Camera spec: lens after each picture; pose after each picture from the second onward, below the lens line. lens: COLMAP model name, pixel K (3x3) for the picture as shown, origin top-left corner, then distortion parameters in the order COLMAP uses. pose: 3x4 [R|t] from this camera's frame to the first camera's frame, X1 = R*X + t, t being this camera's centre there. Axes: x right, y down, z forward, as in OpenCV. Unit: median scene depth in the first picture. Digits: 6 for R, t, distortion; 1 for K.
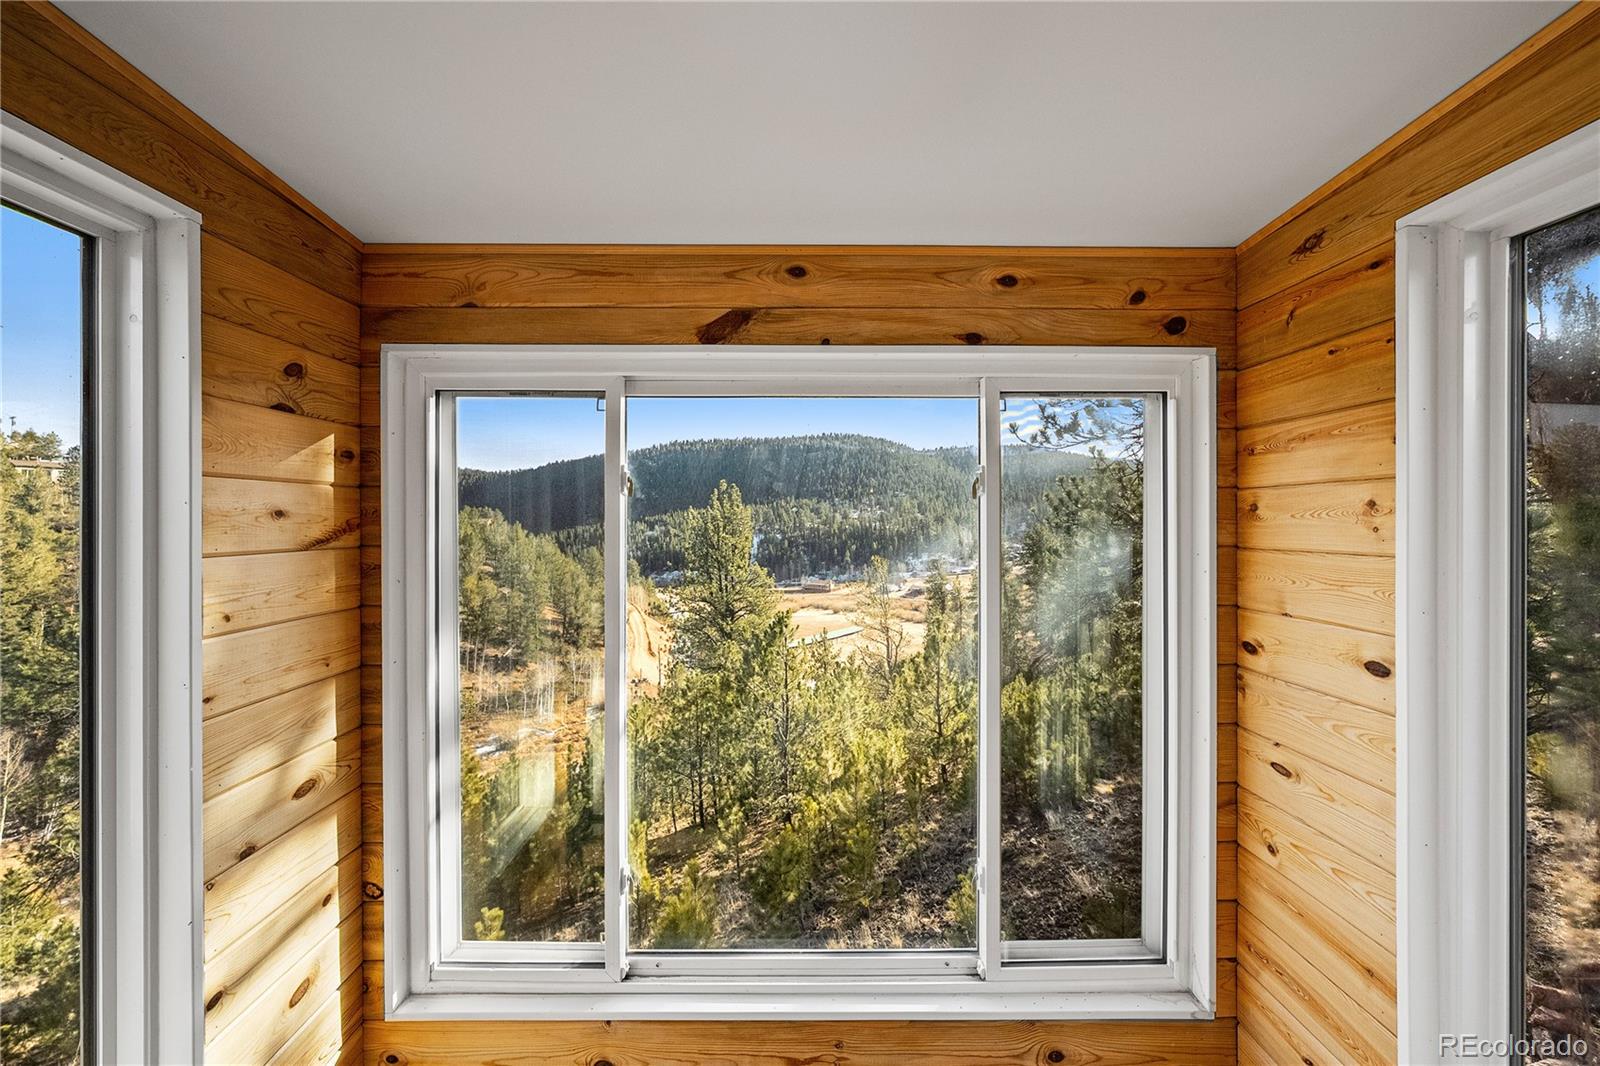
lens RADIAL K [[550.0, 0, 788.0], [0, 550.0, 519.5], [0, 0, 1]] dist [-0.000527, -0.000298]
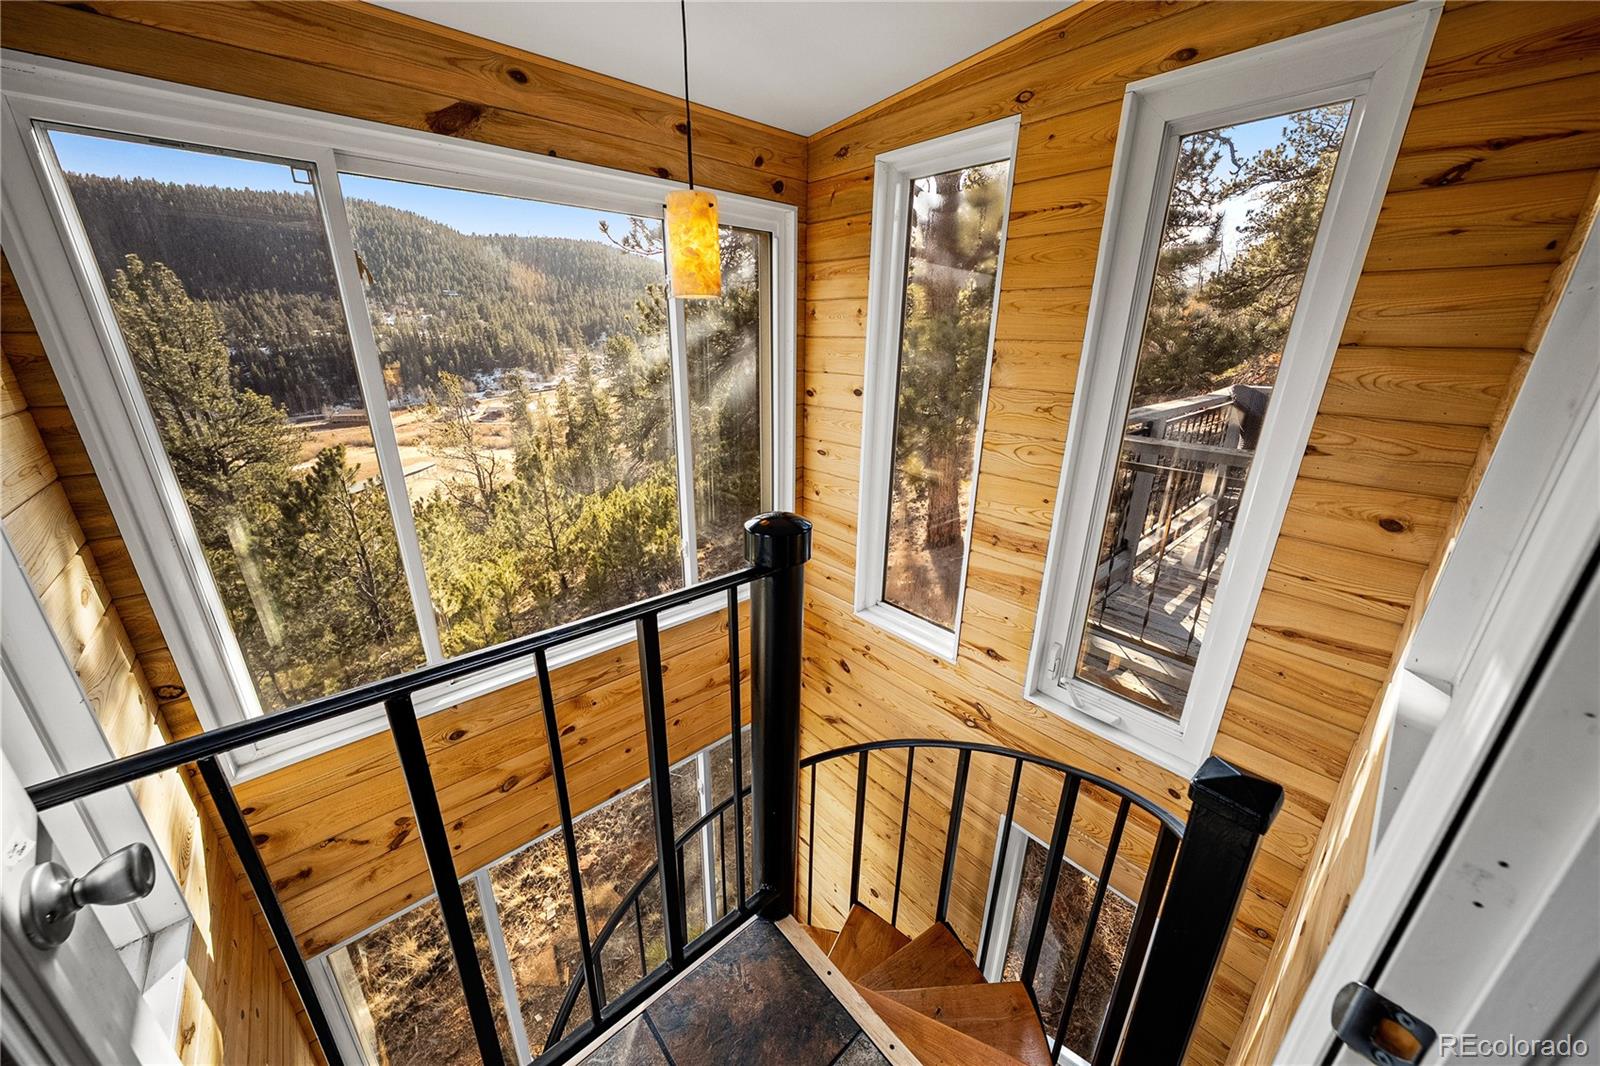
lens RADIAL K [[565.6, 0, 796.4], [0, 565.6, 521.8], [0, 0, 1]] dist [-0.005807, 0.000884]
pose [[0.754008, -0.200600, 0.625485, -0.457944], [-0.012733, 0.947585, 0.319250, 0.037153], [-0.656742, -0.248681, 0.711932, -0.419038]]
